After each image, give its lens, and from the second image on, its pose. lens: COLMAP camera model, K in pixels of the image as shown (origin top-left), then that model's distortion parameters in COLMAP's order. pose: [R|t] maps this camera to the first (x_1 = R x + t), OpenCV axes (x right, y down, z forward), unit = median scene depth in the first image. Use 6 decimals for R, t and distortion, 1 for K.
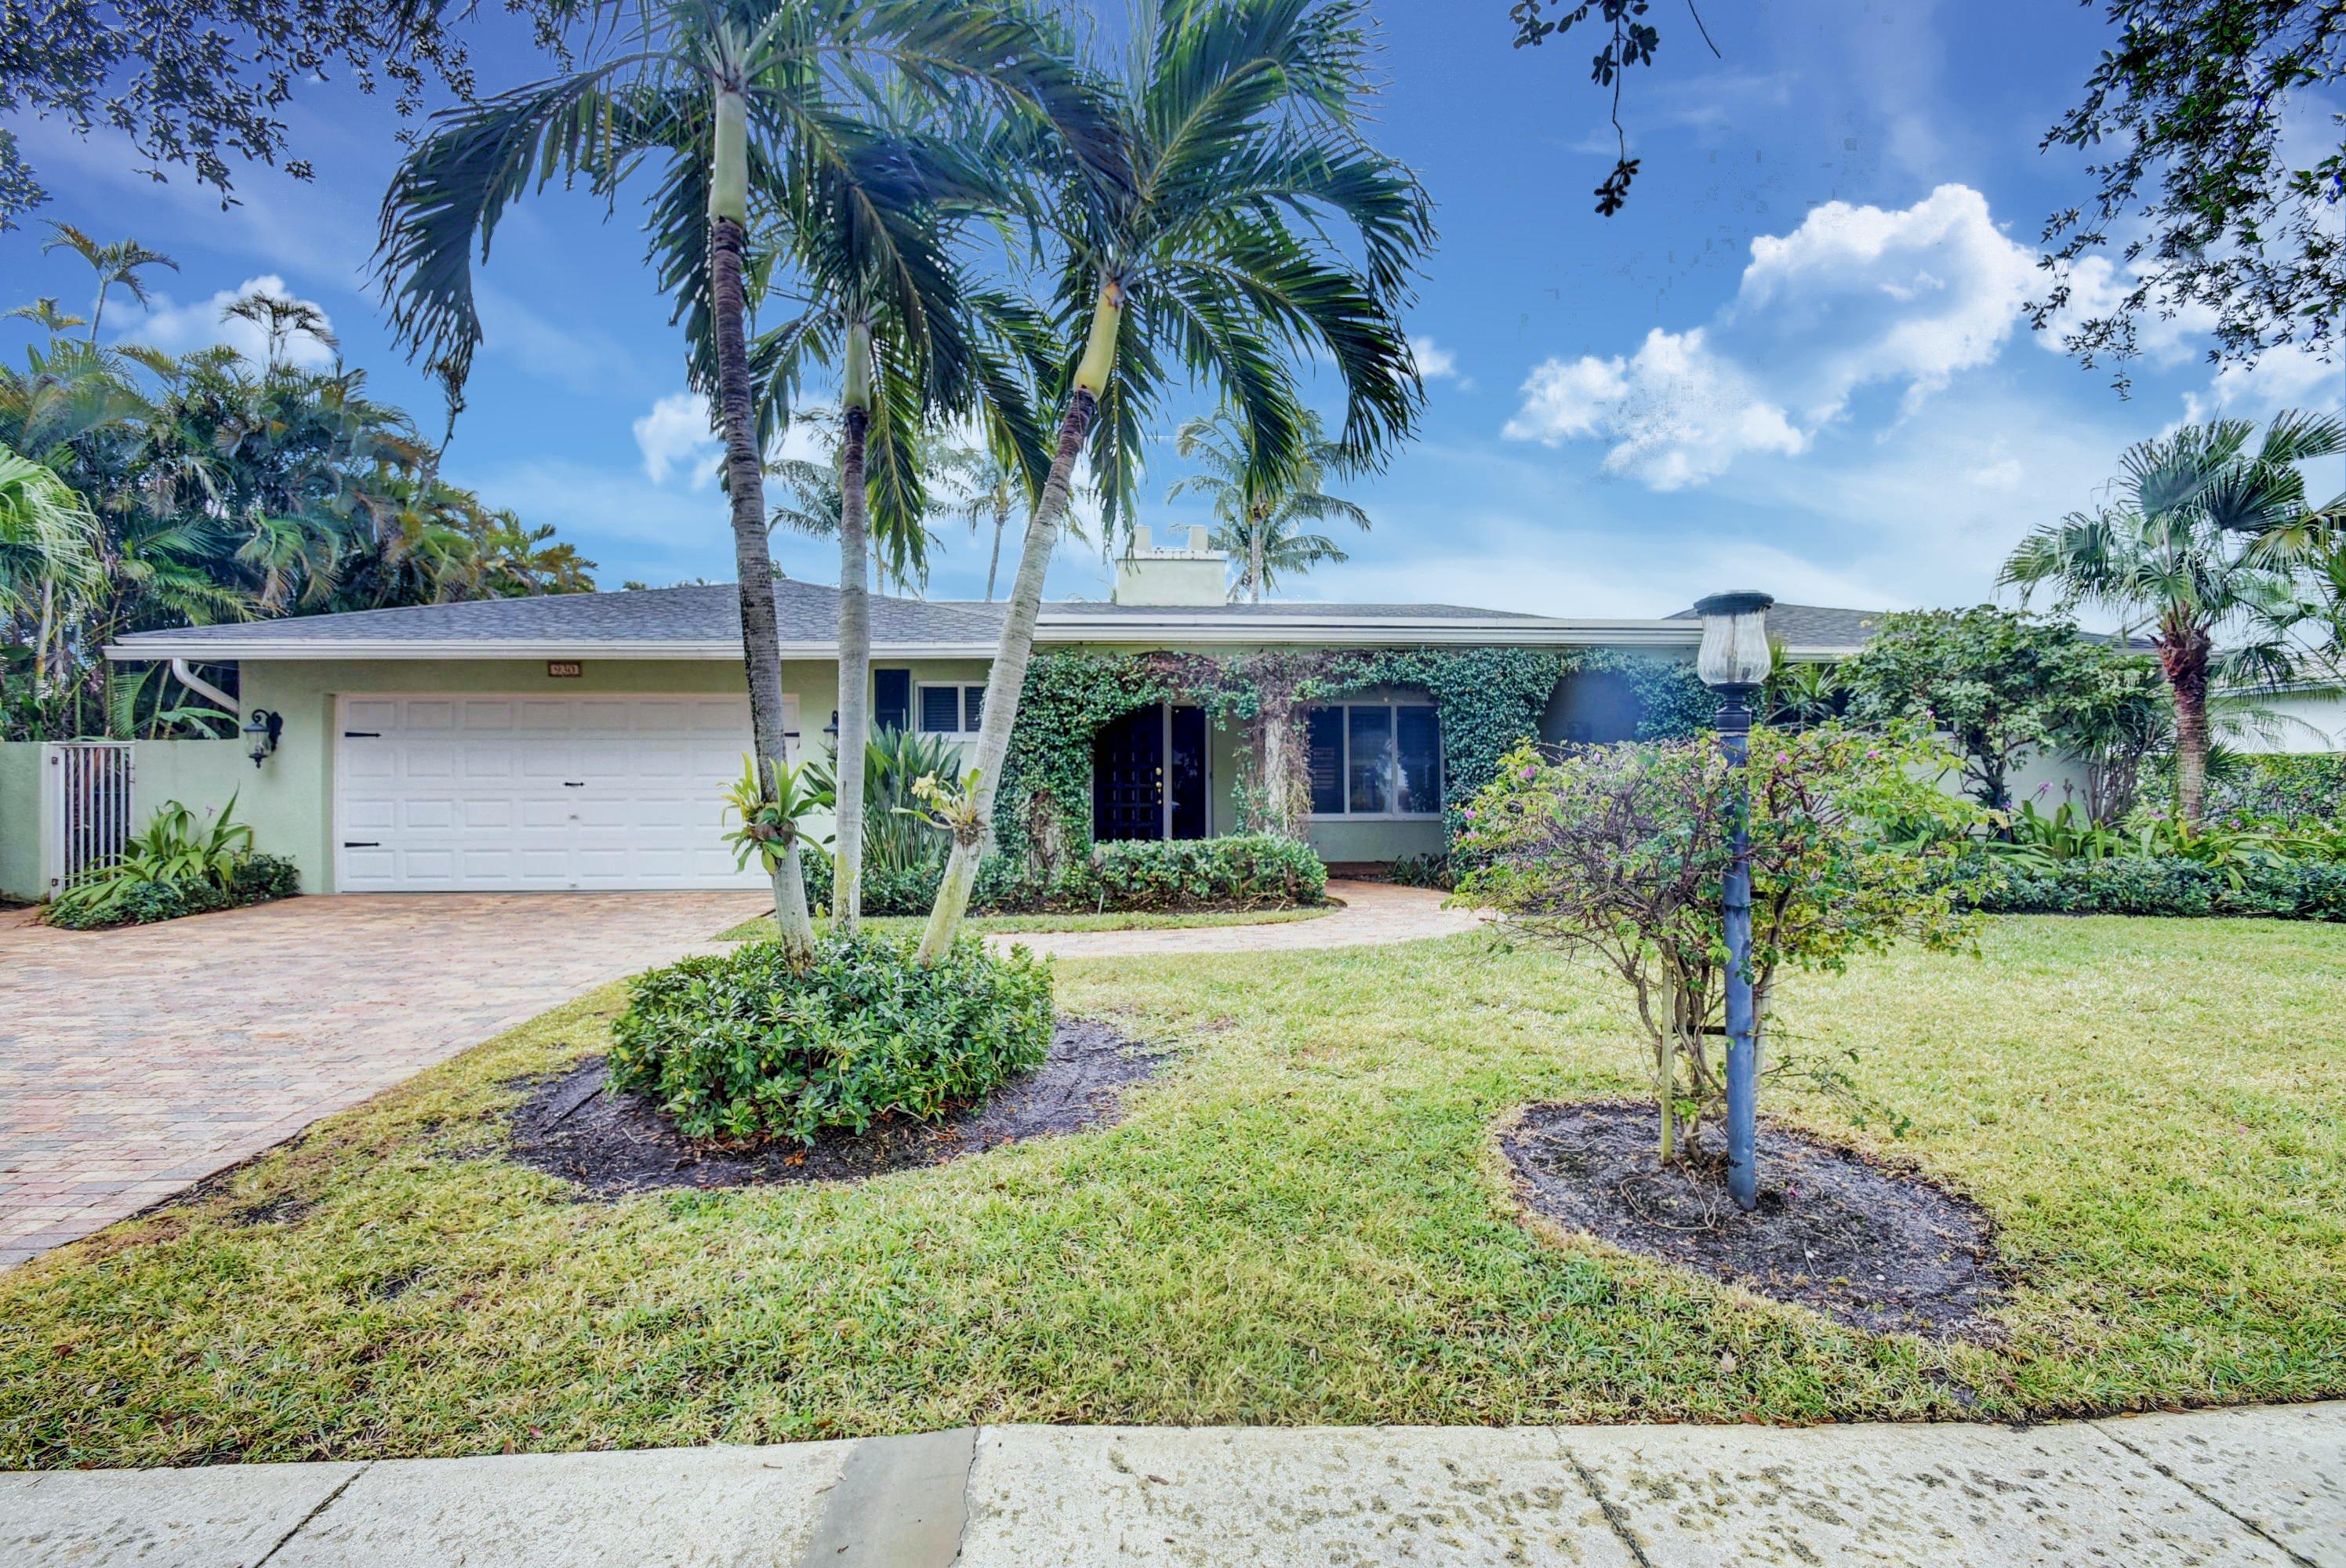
lens RADIAL K [[1029.3, 0, 1173.0], [0, 1029.3, 784.0], [0, 0, 1]] dist [0.000559, -0.013046]
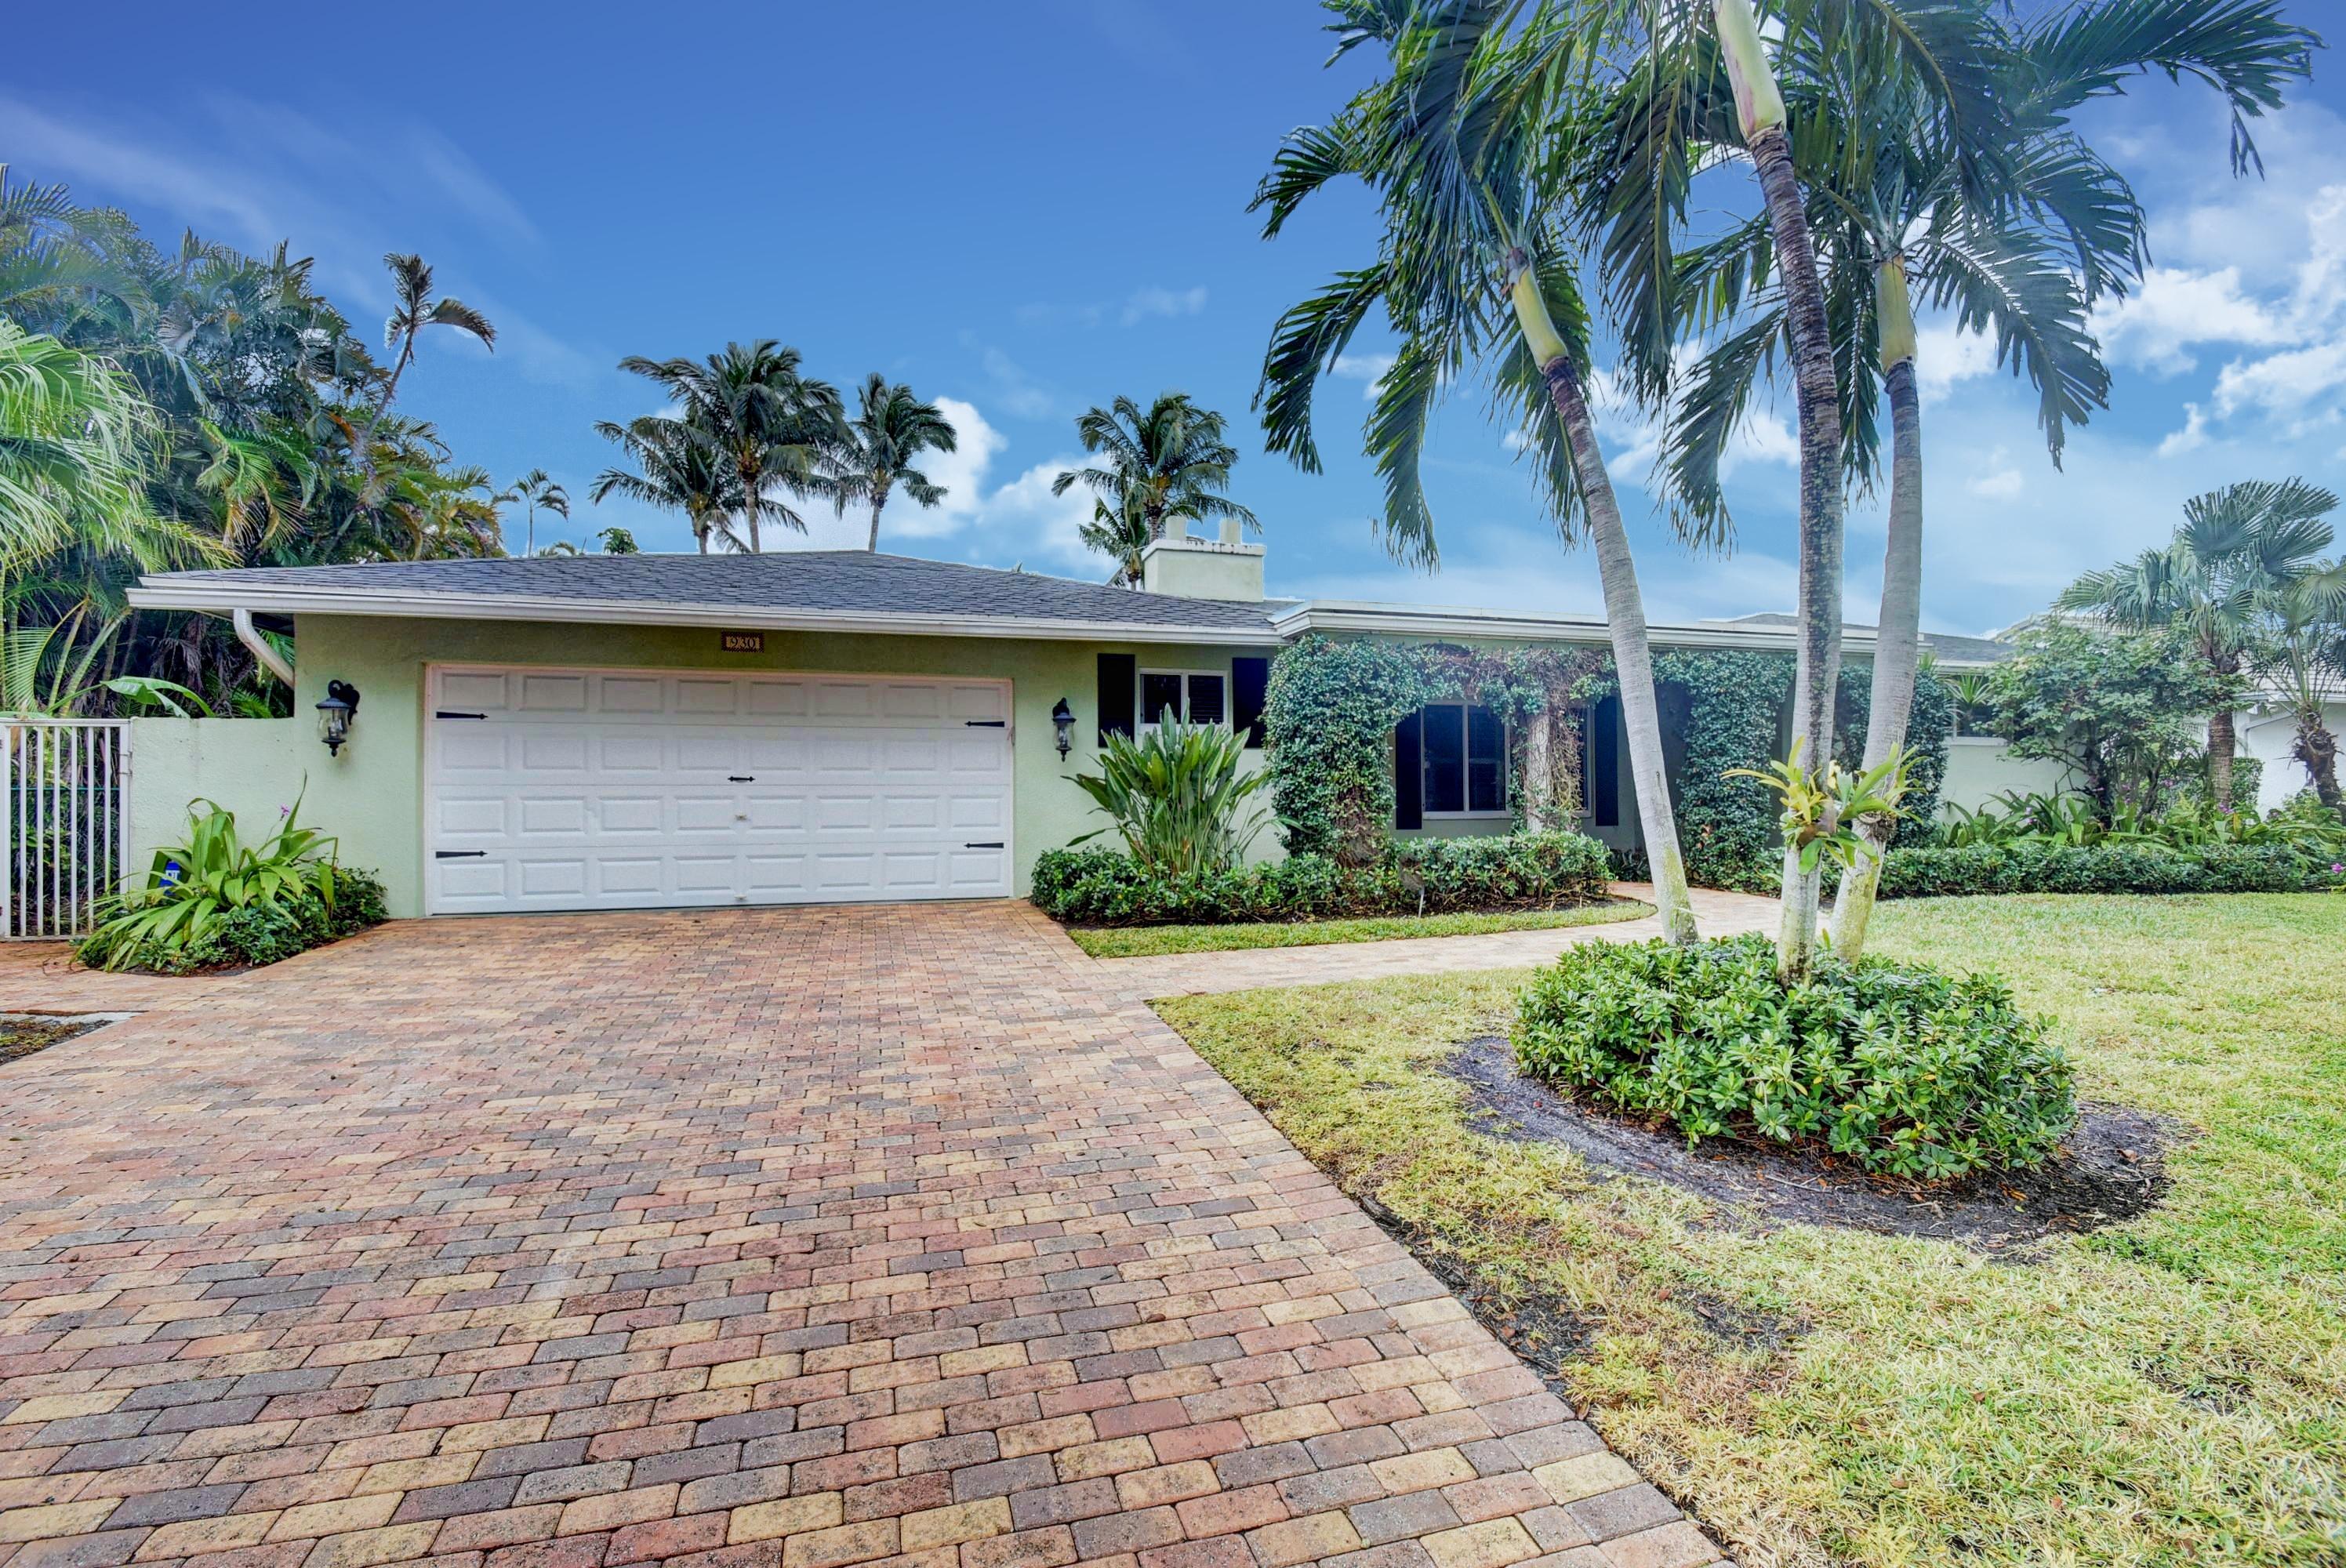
lens RADIAL K [[1035.1, 0, 1173.0], [0, 1035.1, 784.0], [0, 0, 1]] dist [-0.022135, -0.000005]
pose [[0.974096, 0.002452, 0.226122, -0.450757], [-0.002403, 0.999997, -0.000493, 0.003940], [-0.226123, -0.000063, 0.974099, 0.103113]]
